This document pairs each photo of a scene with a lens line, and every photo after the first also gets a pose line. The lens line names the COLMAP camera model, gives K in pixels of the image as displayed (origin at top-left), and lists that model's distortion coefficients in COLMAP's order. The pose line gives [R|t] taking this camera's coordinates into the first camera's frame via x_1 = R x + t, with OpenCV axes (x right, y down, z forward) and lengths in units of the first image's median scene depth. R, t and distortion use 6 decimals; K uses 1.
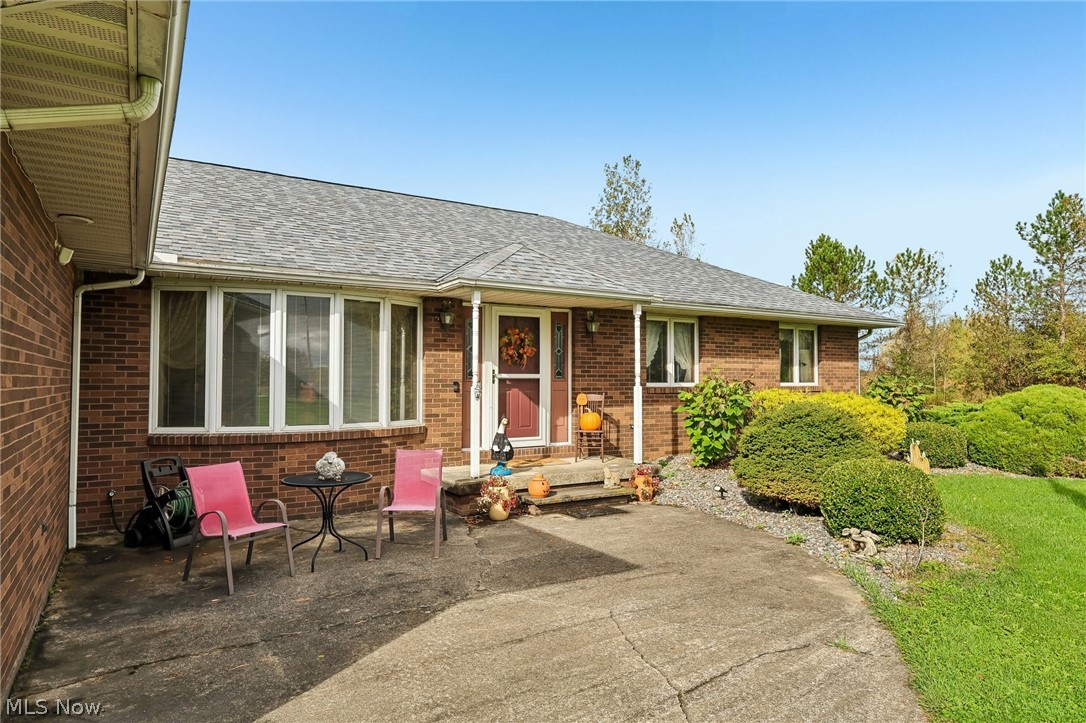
lens RADIAL K [[669.2, 0, 543.0], [0, 669.2, 361.5], [0, 0, 1]] dist [0.001661, 0.000186]
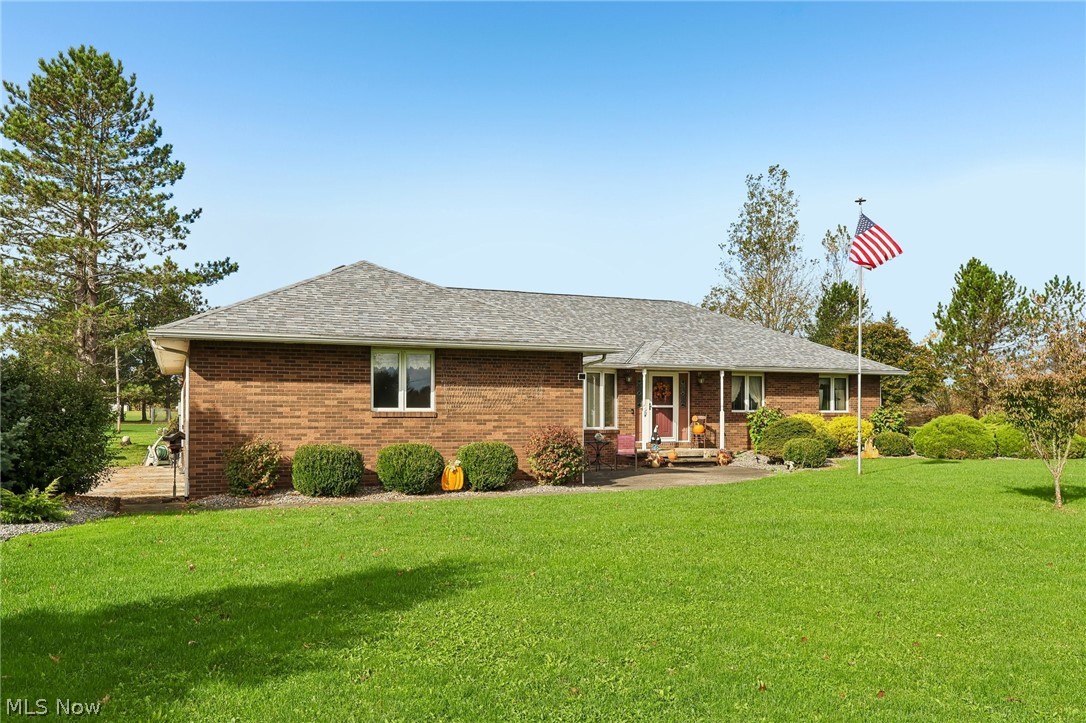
lens RADIAL K [[917.0, 0, 544.6], [0, 917.0, 409.8], [0, 0, 1]] dist [-0.003034, -0.005469]
pose [[0.989524, -0.000672, -0.144370, 0.010520], [0.004066, 0.999722, 0.023216, -0.031915], [0.144314, -0.023560, 0.989251, -1.698445]]
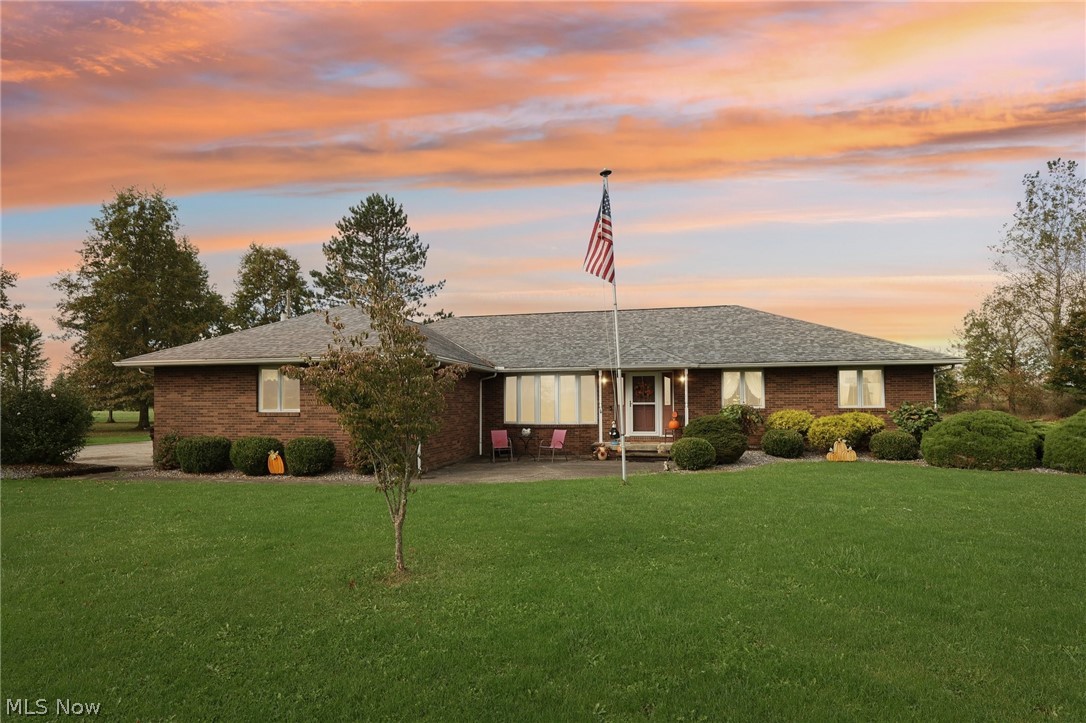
lens RADIAL K [[596.9, 0, 543.0], [0, 596.9, 361.5], [0, 0, 1]] dist [0.000328, -0.000016]
pose [[0.704374, -0.057088, -0.707530, 1.075294], [0.026577, 0.998183, -0.054081, -0.017787], [0.709331, 0.019289, 0.704611, -0.589282]]
